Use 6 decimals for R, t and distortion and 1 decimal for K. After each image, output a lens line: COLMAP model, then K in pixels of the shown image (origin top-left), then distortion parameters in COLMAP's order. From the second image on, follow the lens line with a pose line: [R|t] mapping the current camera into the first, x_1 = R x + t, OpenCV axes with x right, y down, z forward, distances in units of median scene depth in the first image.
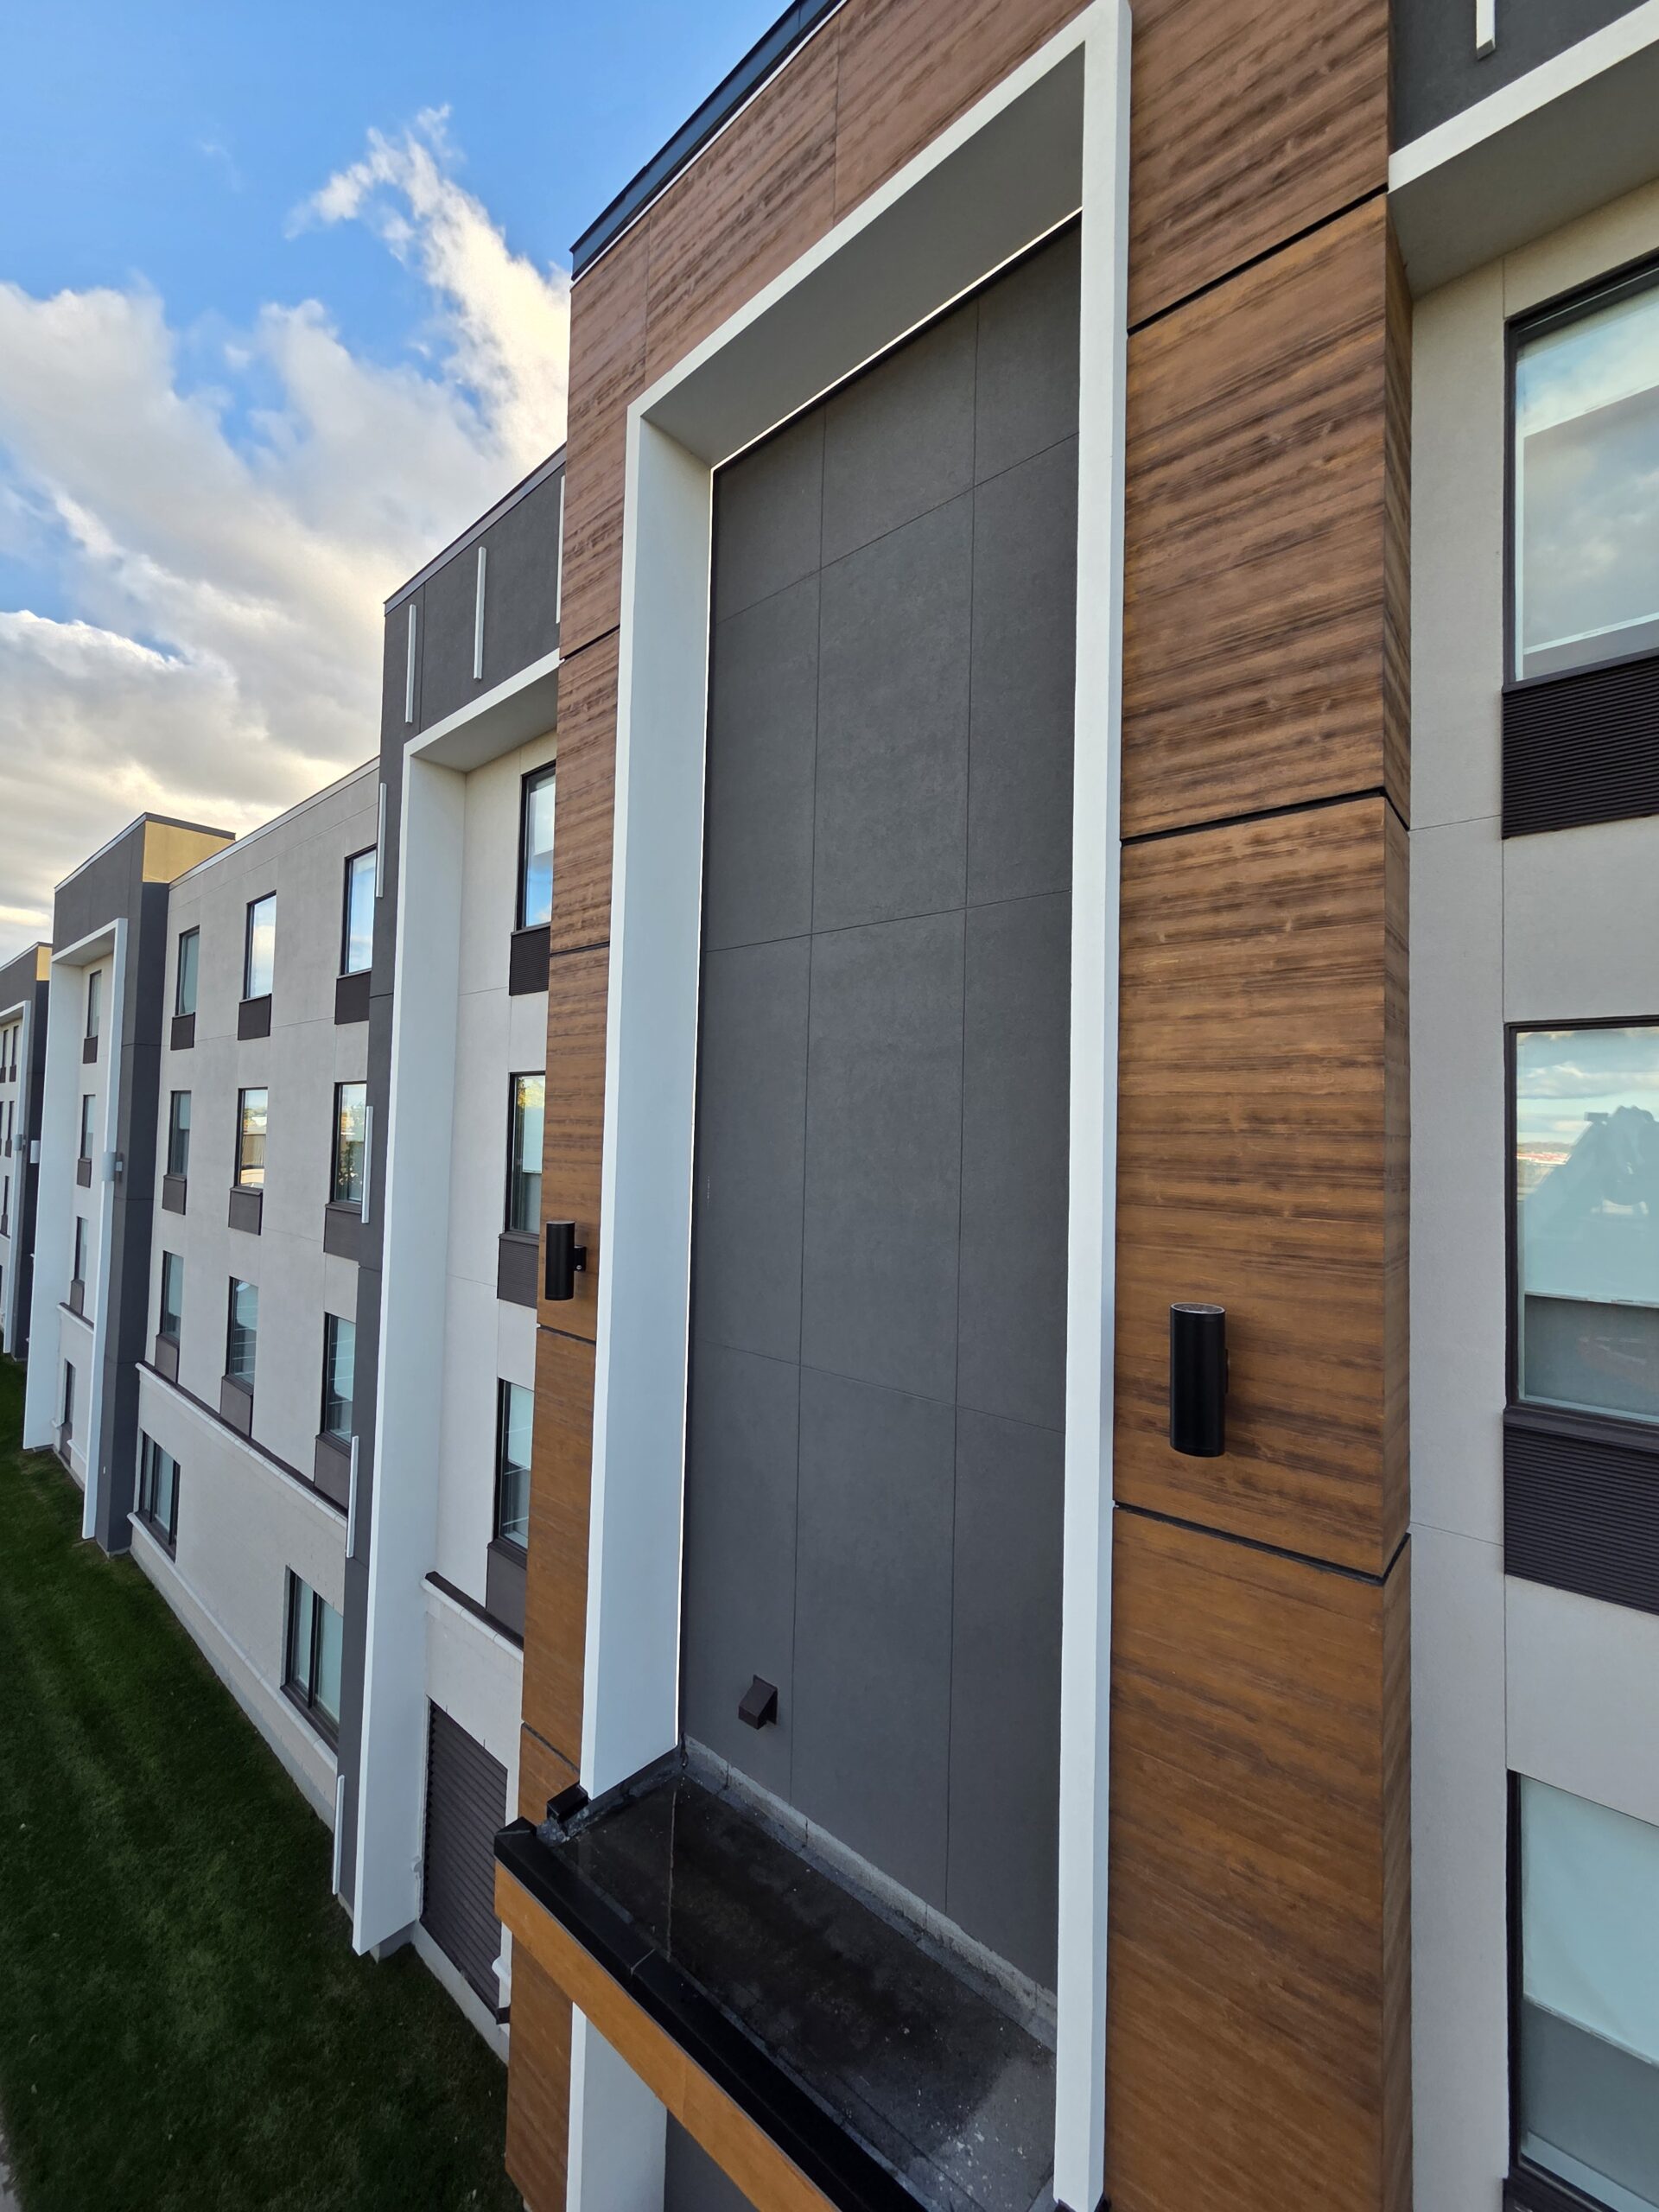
lens RADIAL K [[890.8, 0, 834.9], [0, 890.8, 1101.3], [0, 0, 1]] dist [0.003242, -0.000271]
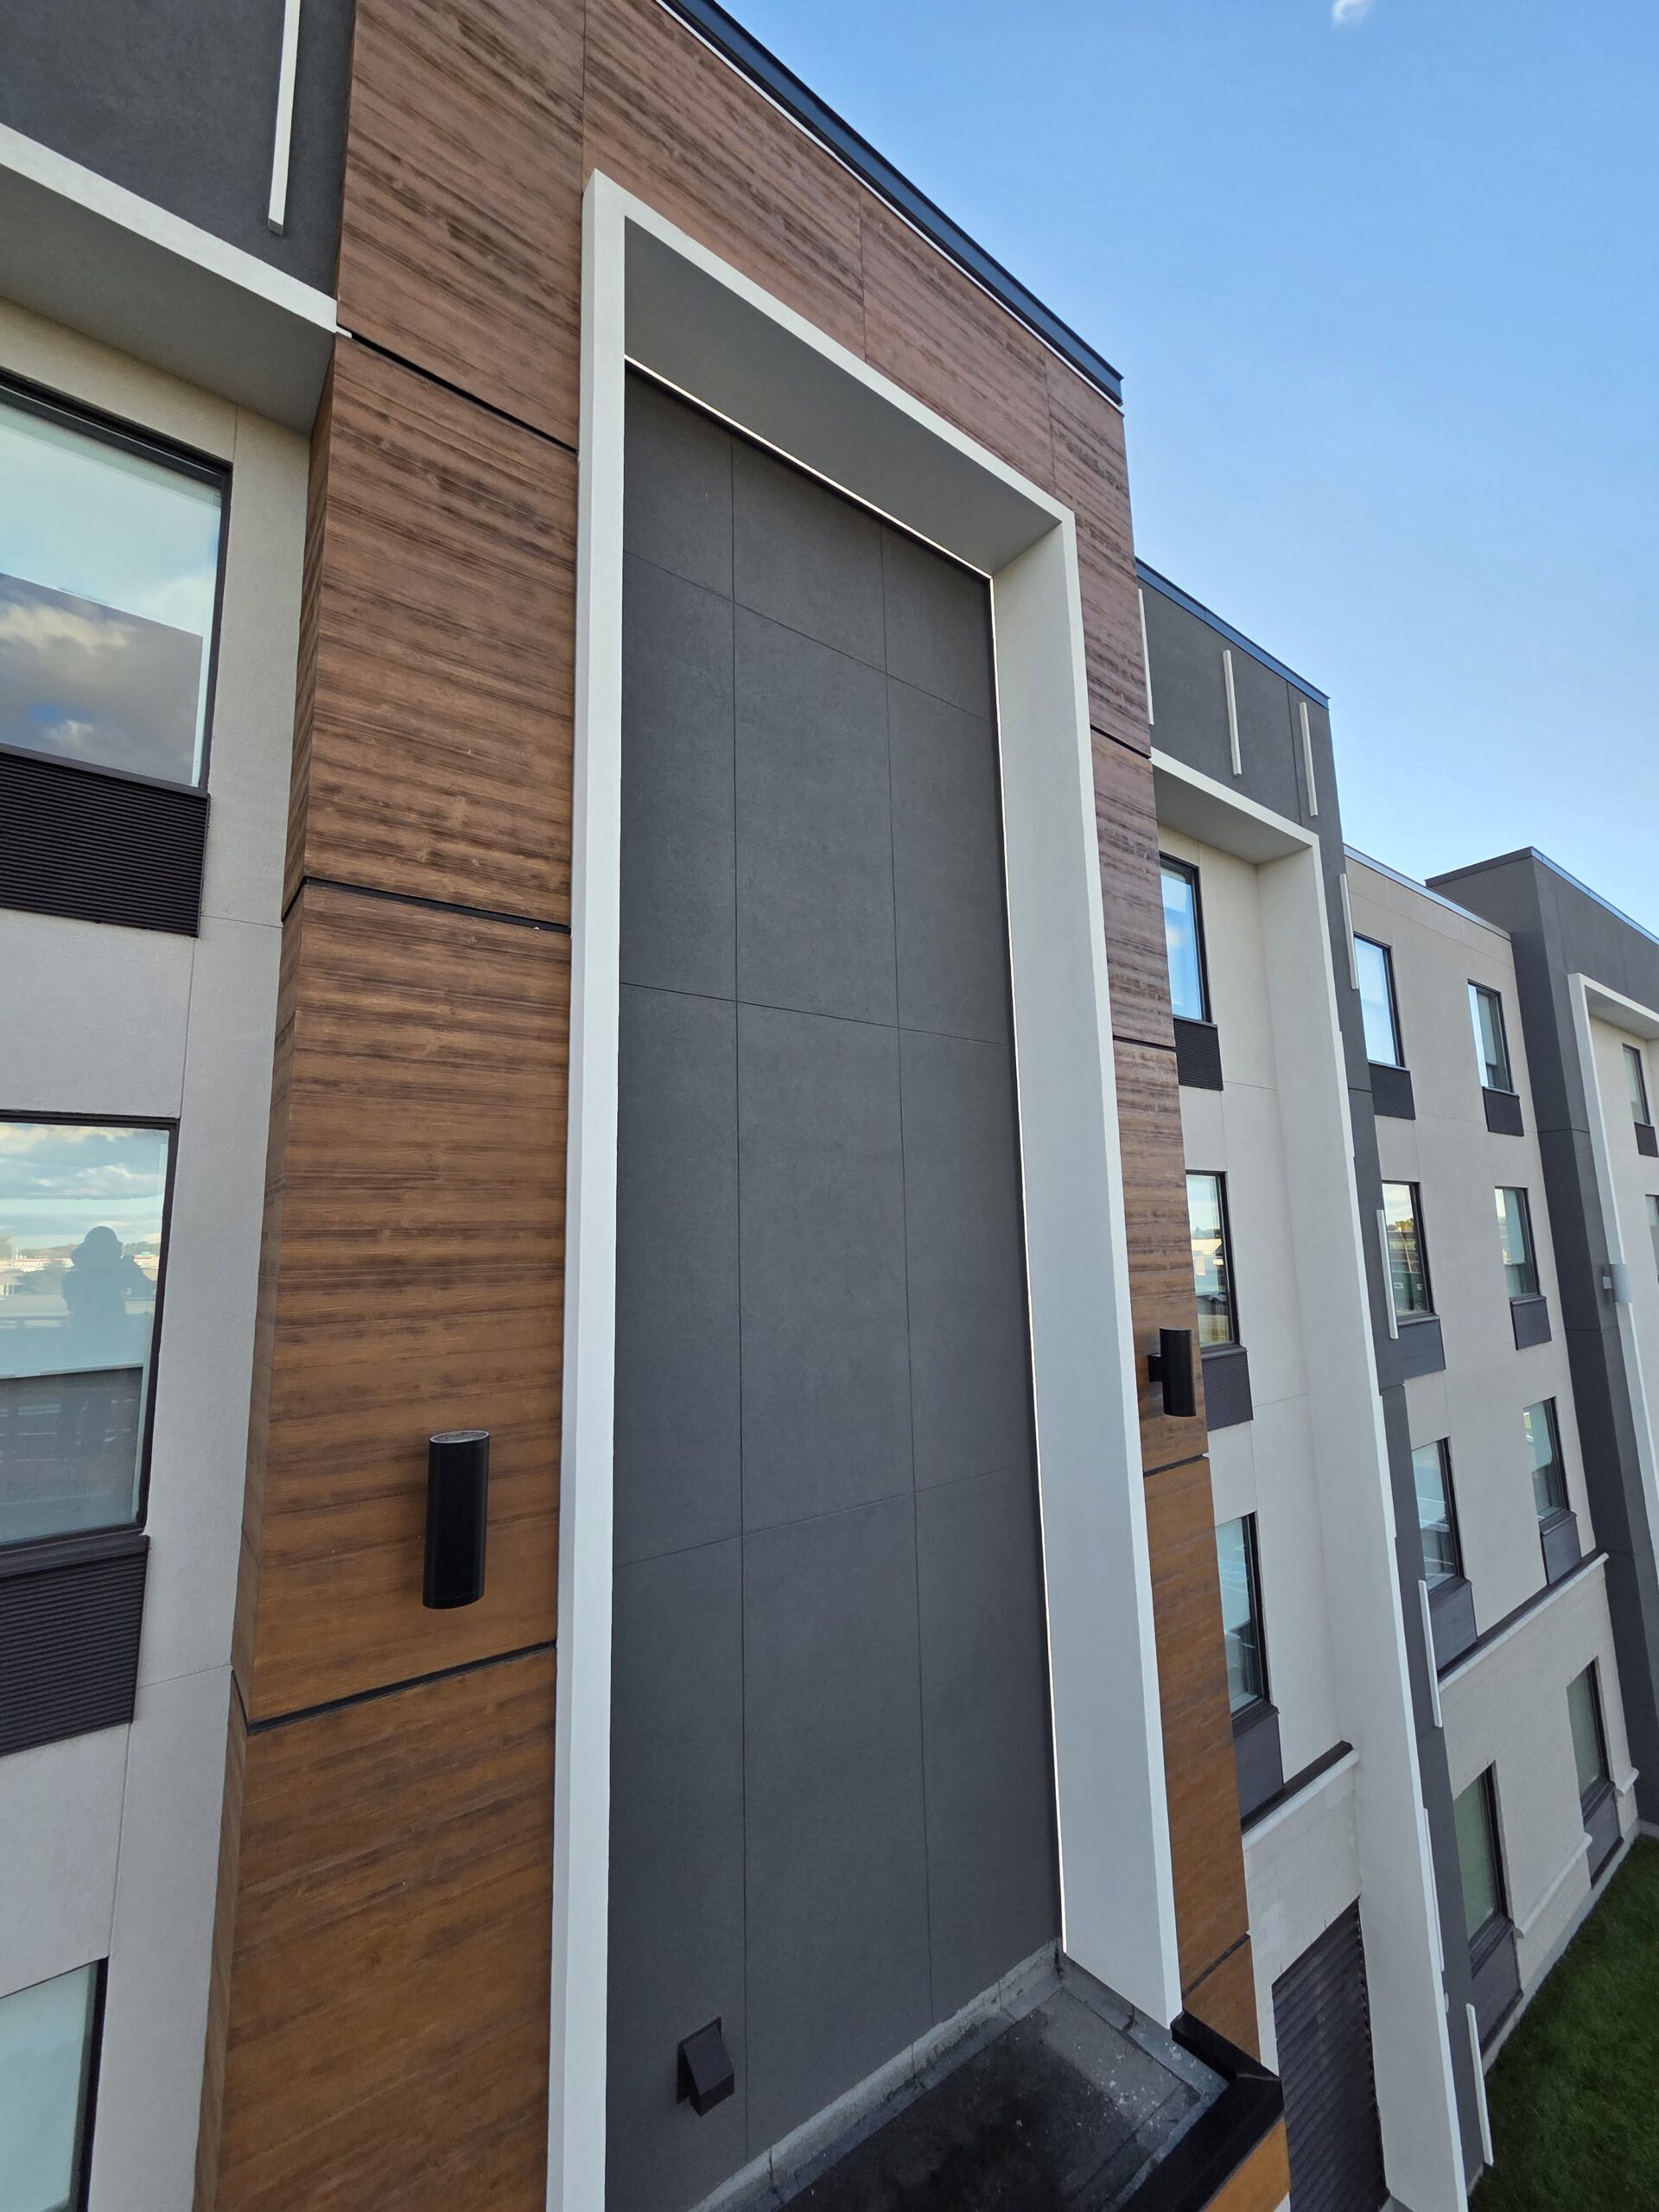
lens RADIAL K [[890.8, 0, 833.8], [0, 890.8, 1107.1], [0, 0, 1]] dist [0.003242, -0.000271]
pose [[0.214010, 0.115039, 0.970034, -1.226414], [-0.007067, 0.993198, -0.116227, 0.015704], [-0.976806, 0.018019, 0.213367, 1.097171]]
